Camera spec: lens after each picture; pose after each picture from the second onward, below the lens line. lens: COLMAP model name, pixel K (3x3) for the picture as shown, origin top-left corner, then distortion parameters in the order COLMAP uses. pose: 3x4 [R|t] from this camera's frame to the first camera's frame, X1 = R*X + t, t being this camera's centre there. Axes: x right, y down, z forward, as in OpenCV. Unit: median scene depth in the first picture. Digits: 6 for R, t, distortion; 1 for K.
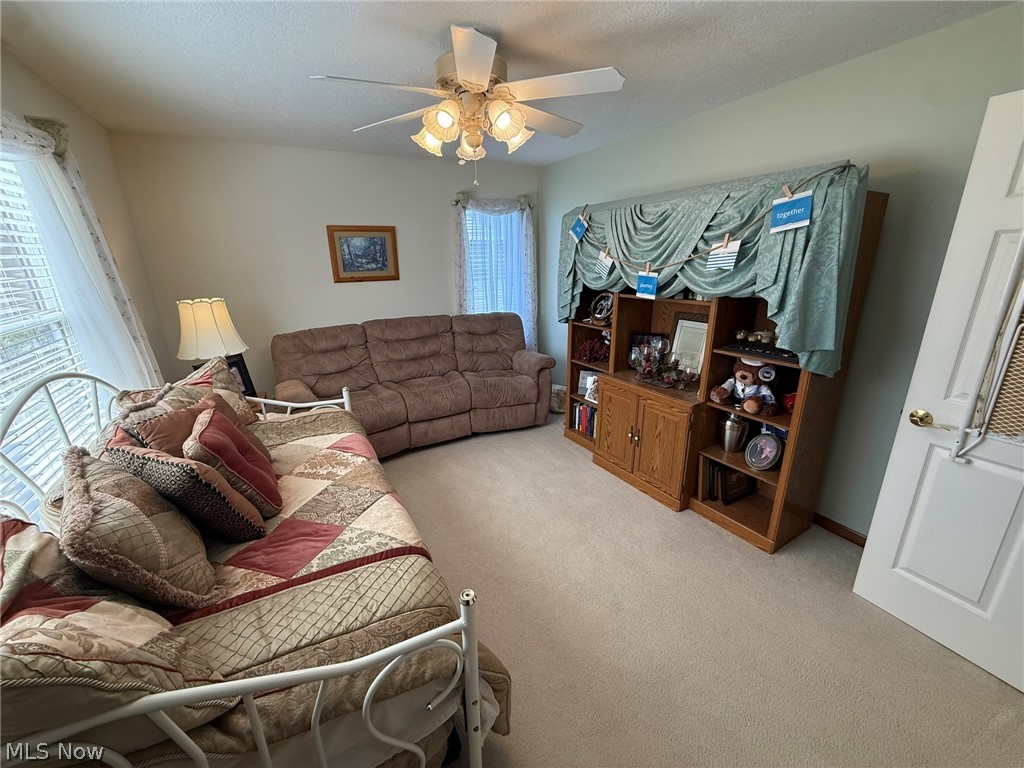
lens RADIAL K [[407.8, 0, 509.8], [0, 407.8, 384.4], [0, 0, 1]] dist [-0.000082, -0.000313]
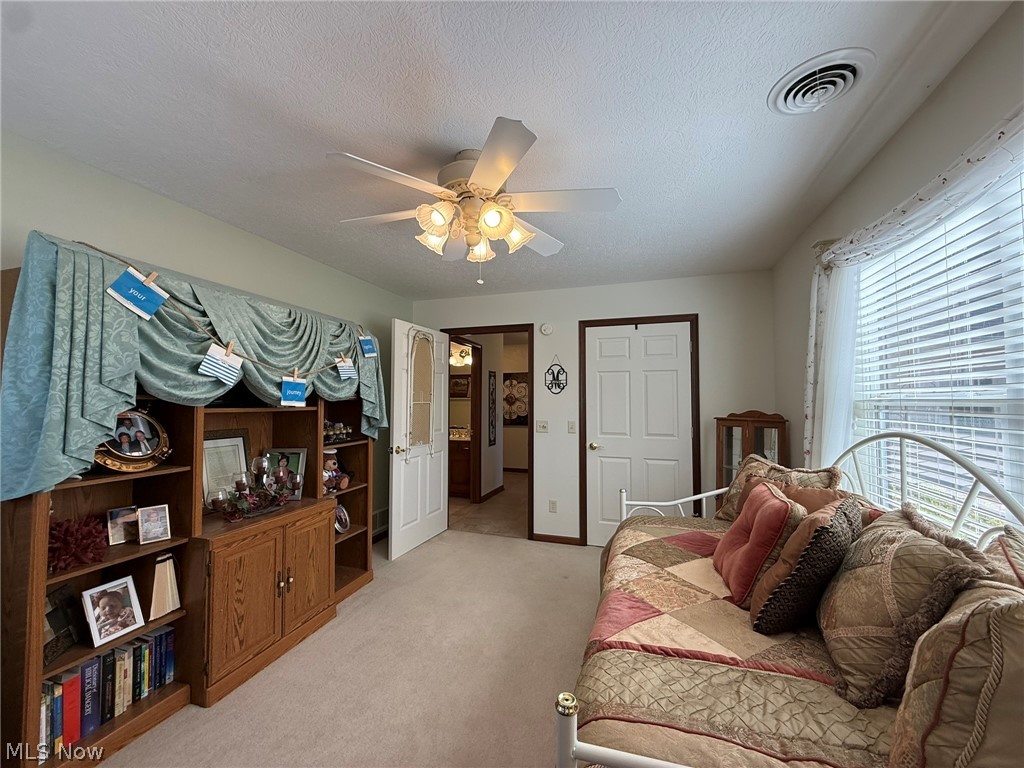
lens RADIAL K [[407.8, 0, 509.8], [0, 407.8, 384.4], [0, 0, 1]] dist [-0.000082, -0.000313]
pose [[-0.673452, 0.050010, 0.737537, -0.603794], [0.234567, 0.960605, 0.149050, -0.261503], [-0.701028, 0.273381, -0.658652, 1.165515]]
